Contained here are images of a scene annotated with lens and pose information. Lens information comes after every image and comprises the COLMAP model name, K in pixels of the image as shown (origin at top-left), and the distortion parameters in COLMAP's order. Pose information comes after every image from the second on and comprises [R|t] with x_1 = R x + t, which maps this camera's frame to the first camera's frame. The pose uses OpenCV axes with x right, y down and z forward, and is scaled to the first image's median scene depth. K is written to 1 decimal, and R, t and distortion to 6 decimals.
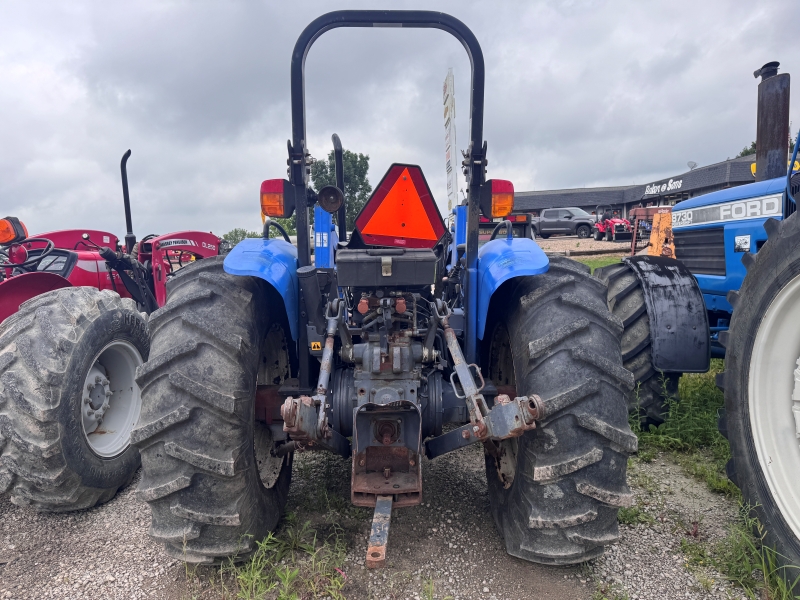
lens RADIAL K [[544.4, 0, 400.0], [0, 544.4, 300.0], [0, 0, 1]] dist [0.083009, -0.090042]
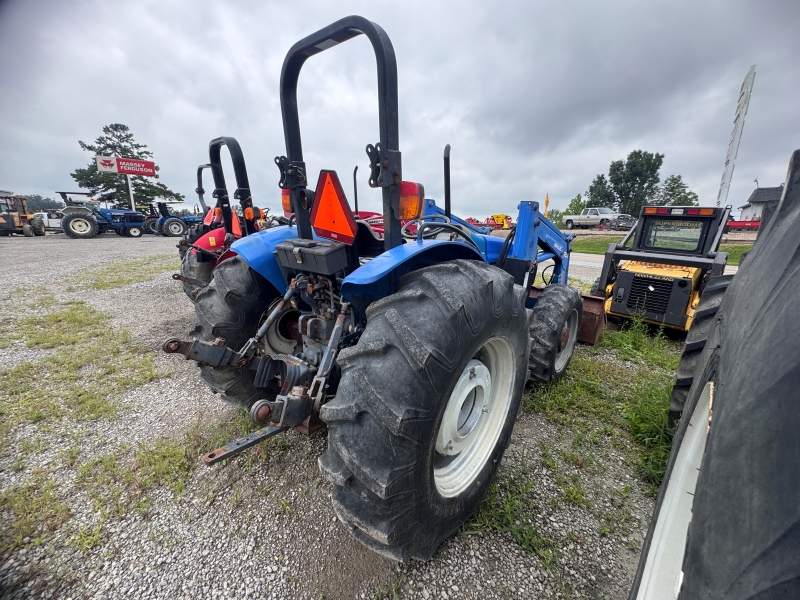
lens RADIAL K [[316.2, 0, 401.5], [0, 316.2, 295.9], [0, 0, 1]] dist [-0.002216, 0.000015]
pose [[0.755634, 0.199300, -0.623937, 0.594326], [-0.109587, 0.977625, 0.179558, -0.120831], [0.645762, -0.067305, 0.760567, 0.558656]]
